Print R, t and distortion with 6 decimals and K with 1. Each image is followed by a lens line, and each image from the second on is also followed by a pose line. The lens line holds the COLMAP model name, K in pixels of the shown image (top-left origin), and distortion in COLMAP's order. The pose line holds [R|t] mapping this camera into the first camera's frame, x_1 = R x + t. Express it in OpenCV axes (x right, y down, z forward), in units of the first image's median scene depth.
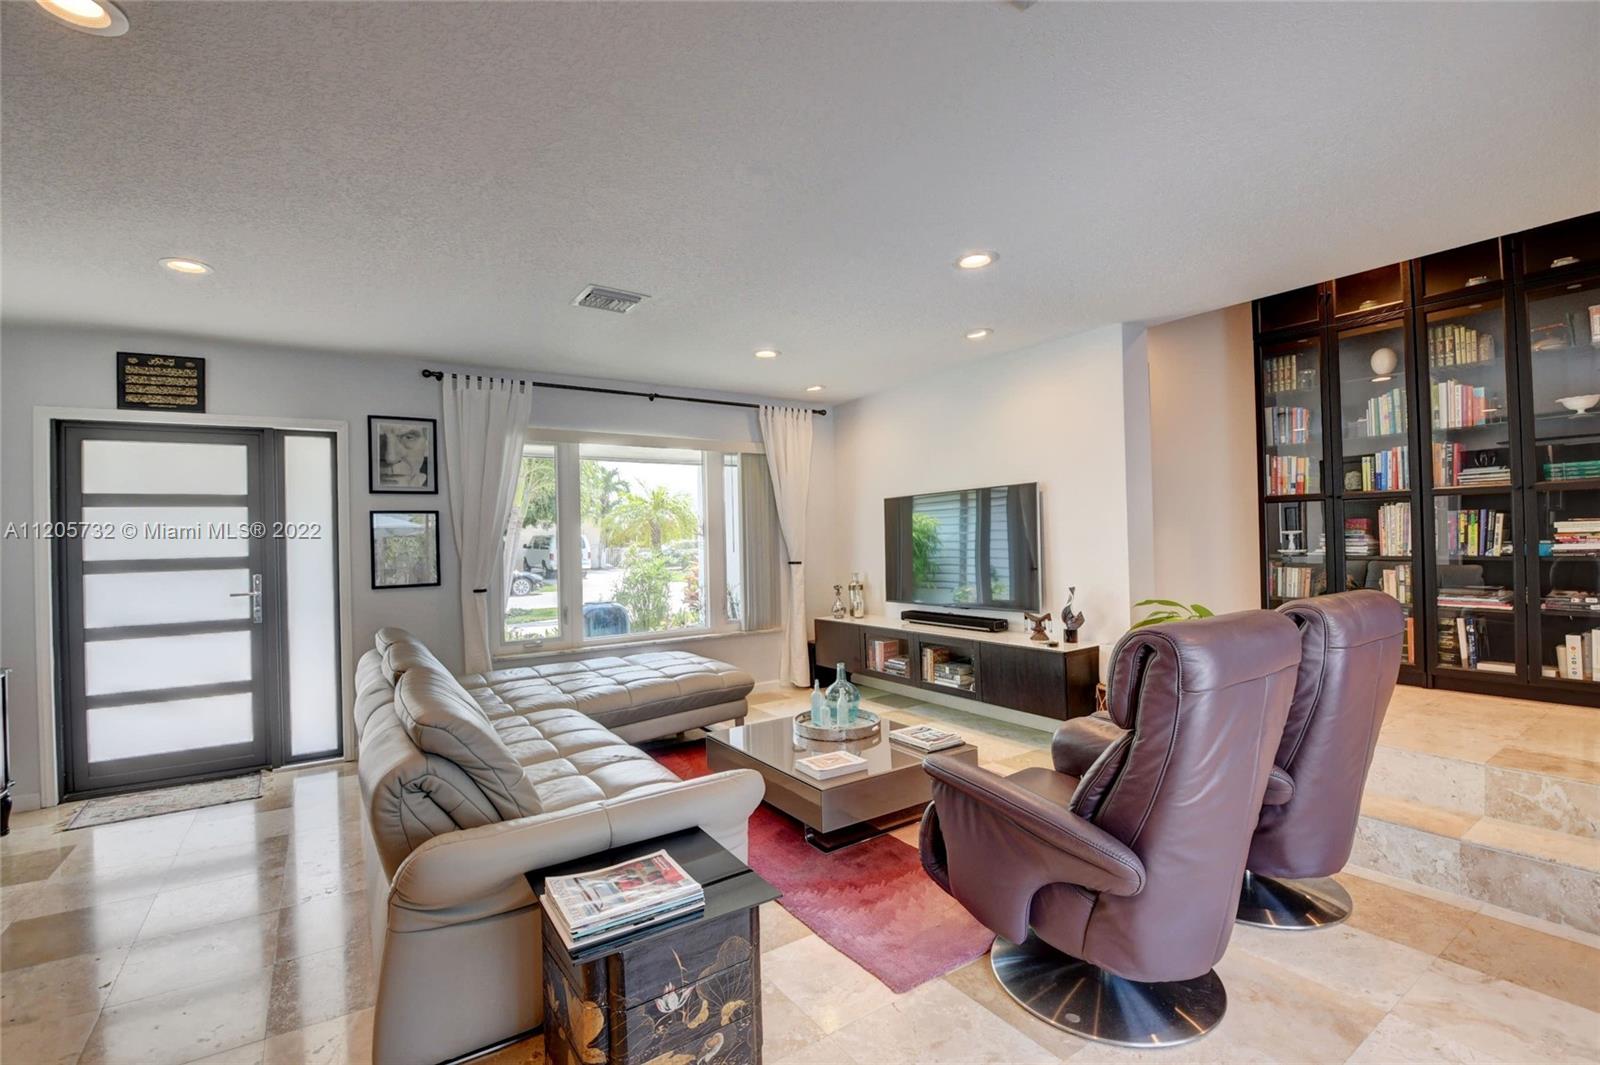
lens RADIAL K [[715.5, 0, 792.9], [0, 715.5, 530.3], [0, 0, 1]] dist [0.001645, -0.014954]
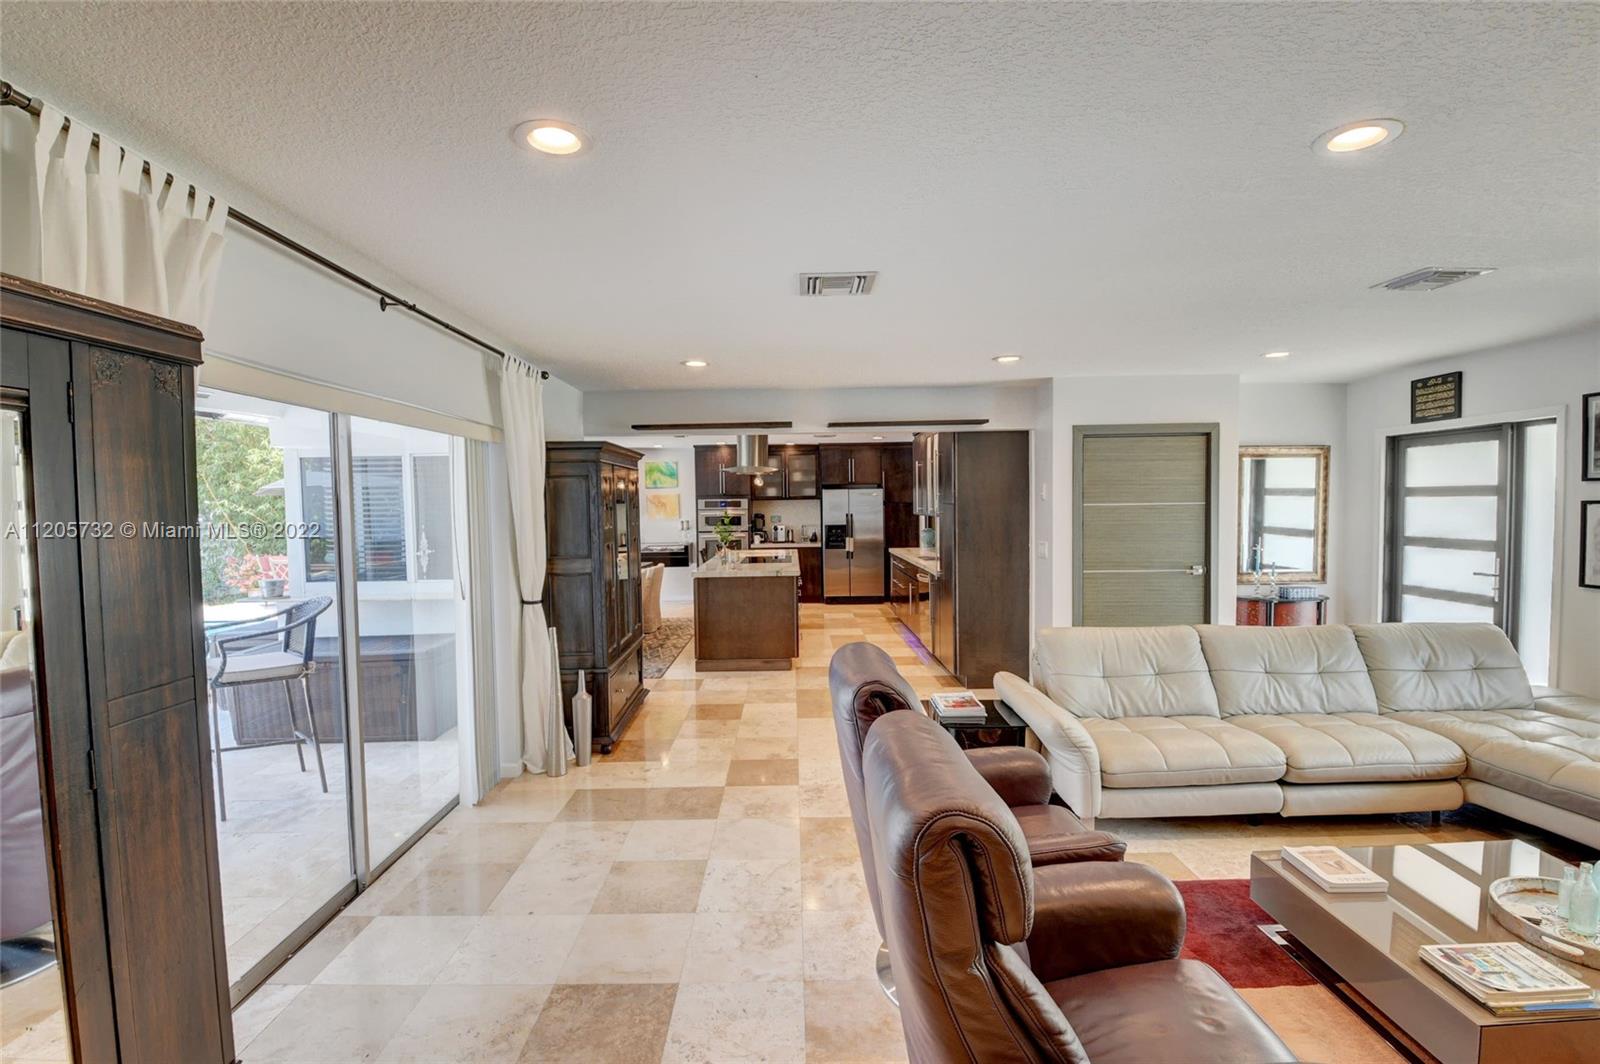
lens RADIAL K [[715.5, 0, 798.5], [0, 715.5, 530.1], [0, 0, 1]] dist [0.001645, -0.014954]
pose [[-0.539268, 0.065940, -0.839549, 0.779782], [0.036855, 0.997823, 0.054698, -0.084695], [0.841327, -0.001445, -0.540524, 0.722267]]
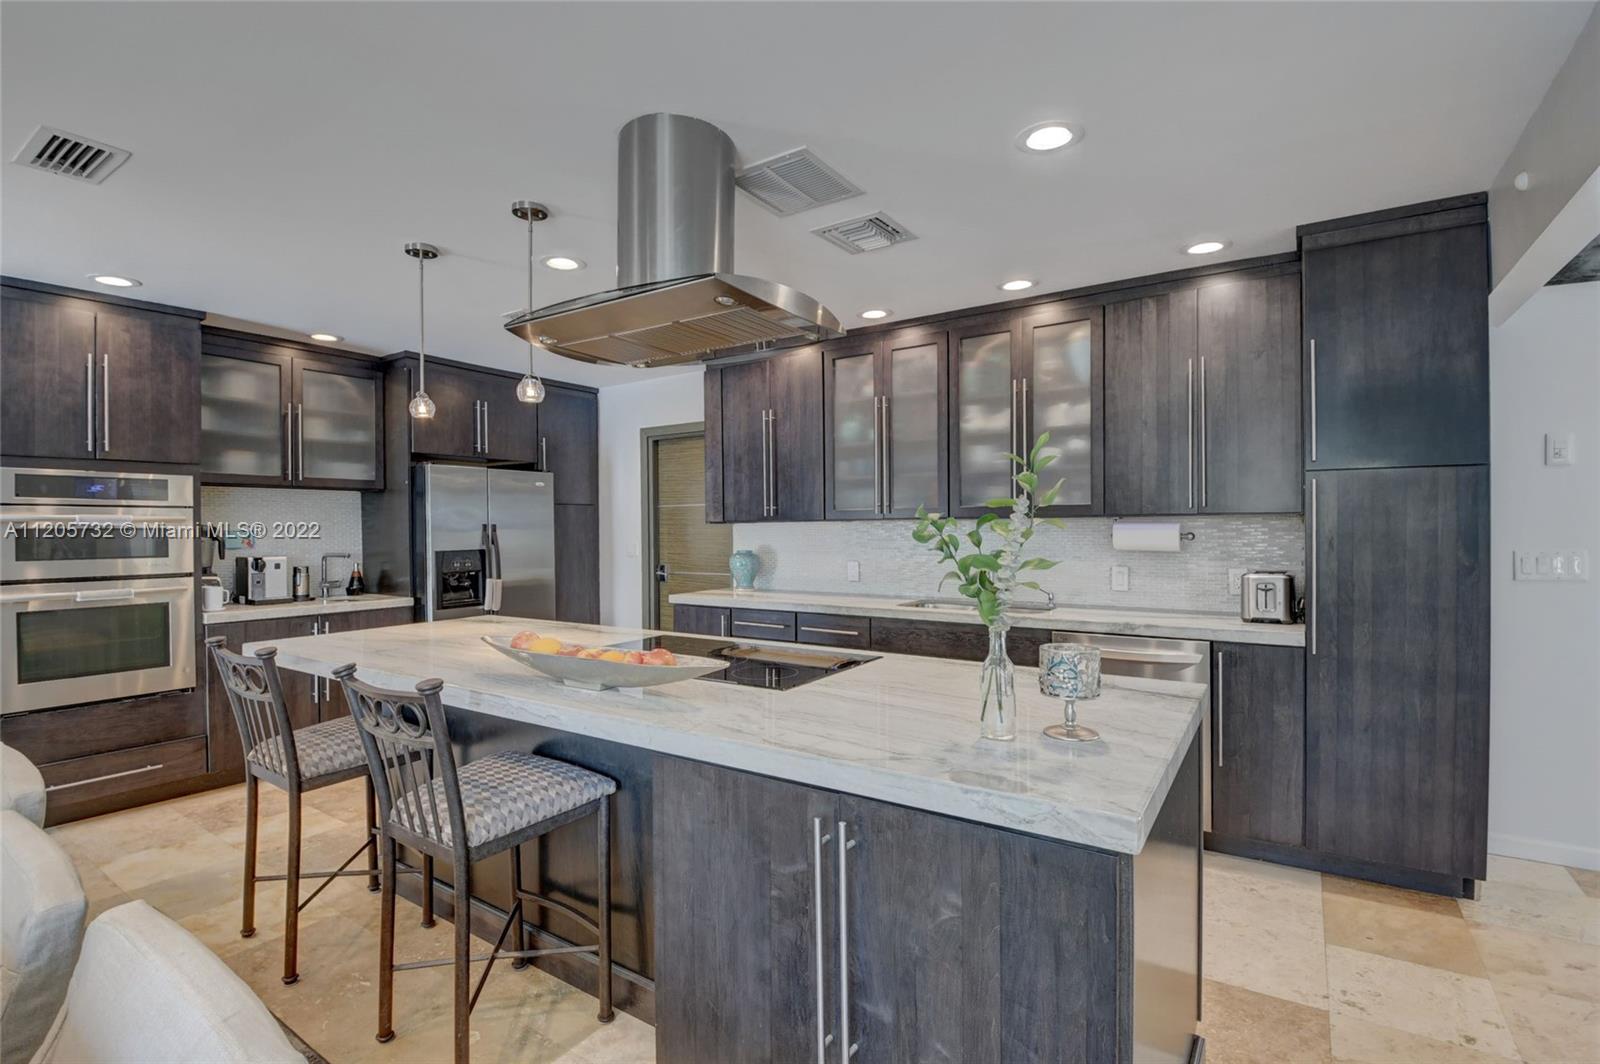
lens RADIAL K [[715.5, 0, 845.3], [0, 715.5, 533.7], [0, 0, 1]] dist [0.001645, -0.014954]
pose [[0.414999, 0.034051, -0.909184, -0.684327], [0.004214, 0.999217, 0.039347, 0.004948], [0.909812, -0.020161, 0.414531, -1.038676]]
